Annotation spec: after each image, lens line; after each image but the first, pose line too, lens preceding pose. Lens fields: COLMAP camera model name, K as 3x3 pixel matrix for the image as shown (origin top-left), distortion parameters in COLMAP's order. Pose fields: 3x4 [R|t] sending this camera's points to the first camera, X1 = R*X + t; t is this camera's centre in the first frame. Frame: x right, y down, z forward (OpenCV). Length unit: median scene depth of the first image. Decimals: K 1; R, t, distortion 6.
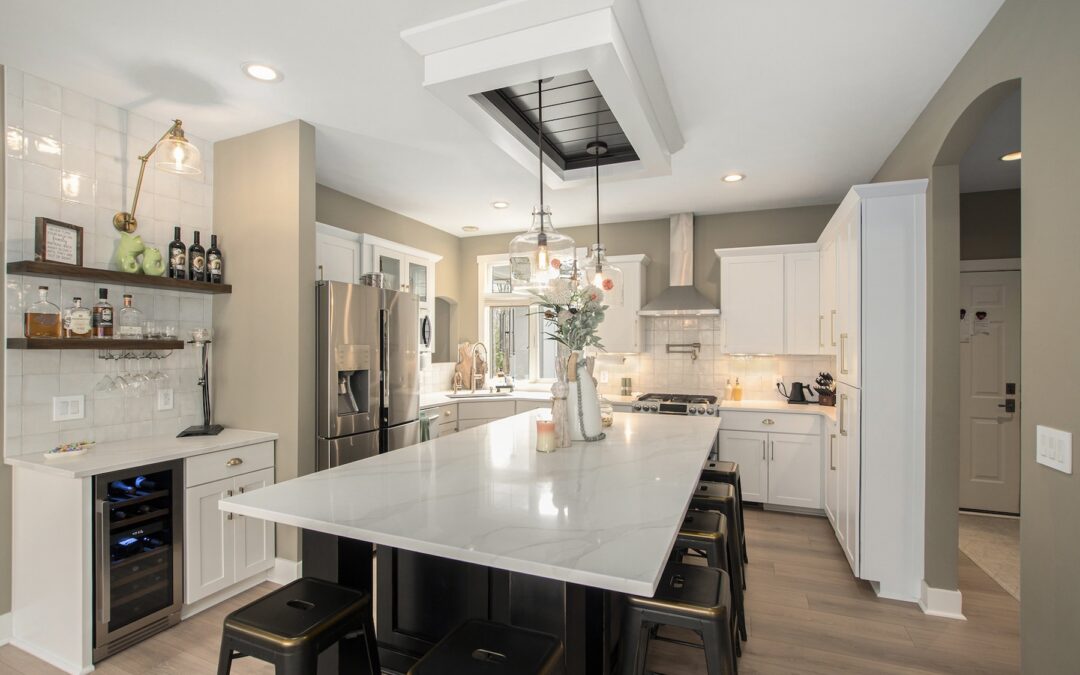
lens RADIAL K [[501.2, 0, 536.2], [0, 501.2, 350.1], [0, 0, 1]] dist [-0.043755, 0.000454]
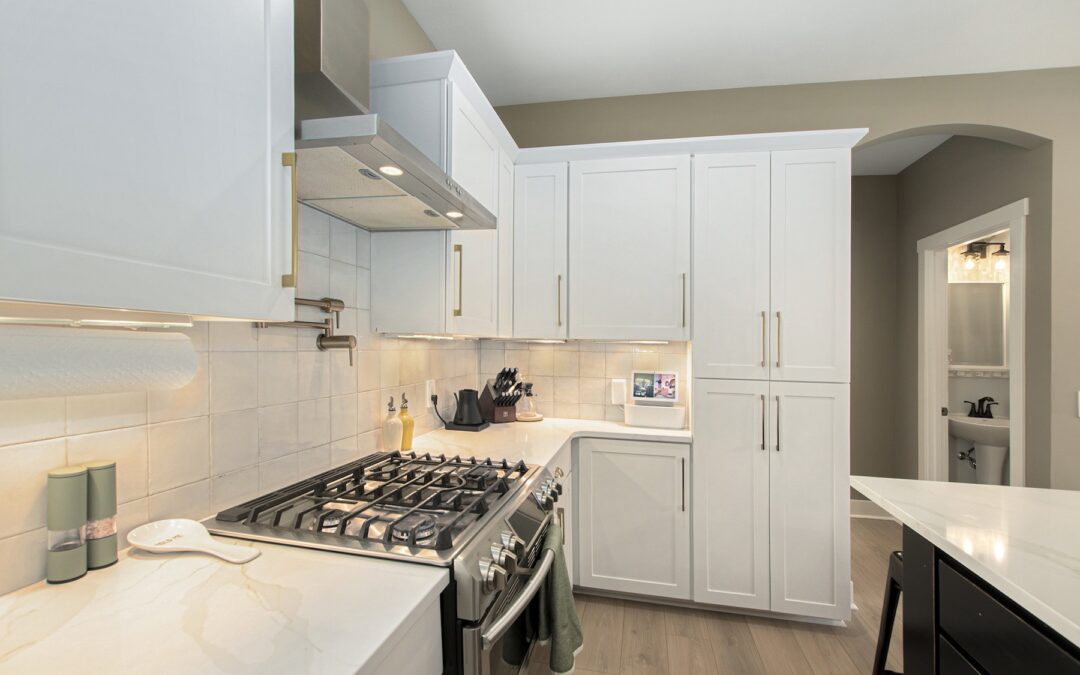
lens RADIAL K [[487.8, 0, 544.6], [0, 487.8, 360.8], [0, 0, 1]] dist [0.000001, 0.000050]
pose [[-0.193000, -0.037299, 0.980490, -0.009050], [-0.015814, 0.999266, 0.034901, 0.020240], [-0.981071, -0.008769, -0.193448, 1.489563]]
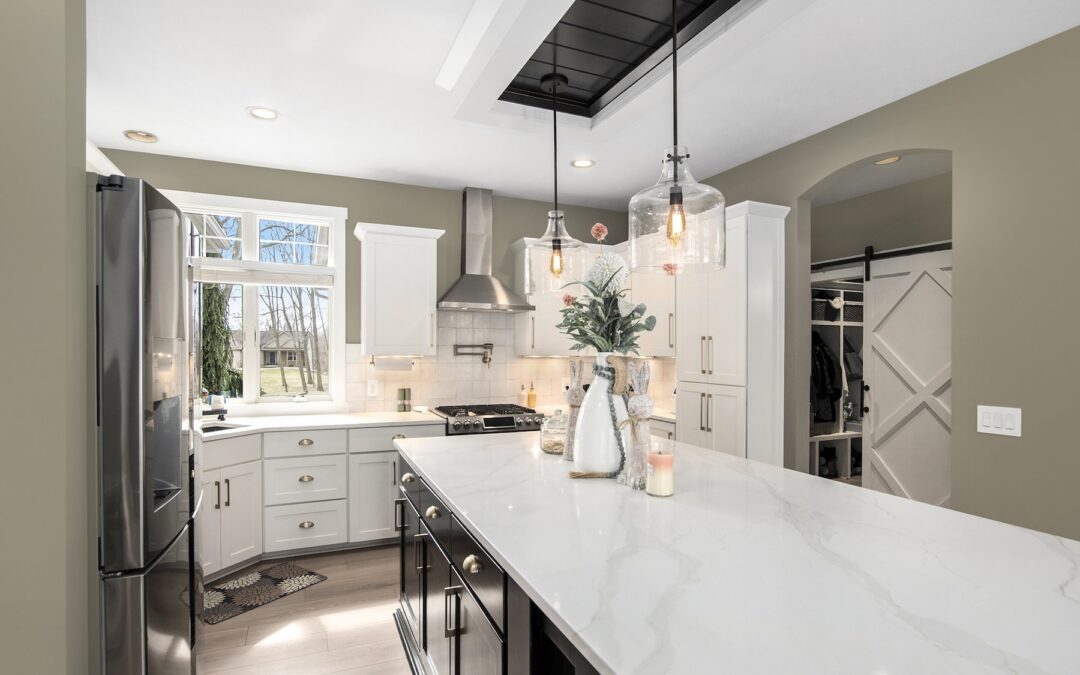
lens RADIAL K [[555.9, 0, 561.4], [0, 555.9, 353.9], [0, 0, 1]] dist [-0.034017, -0.000109]
pose [[0.669662, -0.004928, 0.742649, -0.484757], [0.001526, 0.999985, 0.005260, -0.001835], [-0.742664, -0.002389, 0.669660, 0.431460]]
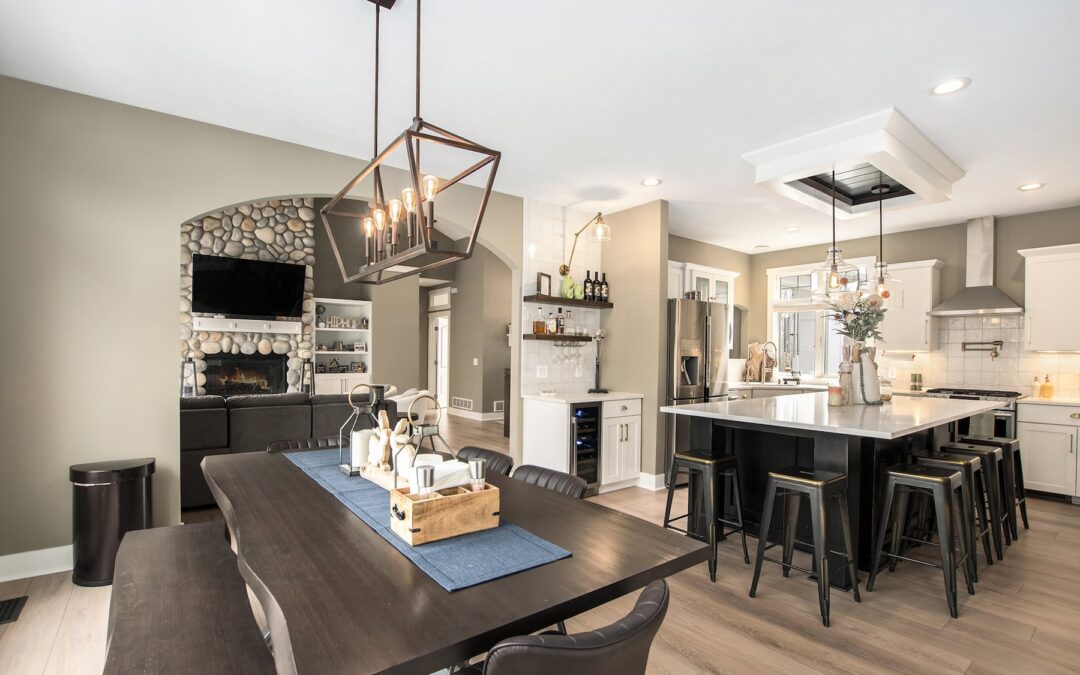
lens RADIAL K [[514.5, 0, 537.6], [0, 514.5, 357.3], [0, 0, 1]] dist [-0.018556, -0.000429]
pose [[0.879388, 0.011424, -0.475969, -0.028379], [-0.012012, 0.999926, 0.001807, 0.046552], [0.475955, 0.004128, 0.879460, -0.604964]]
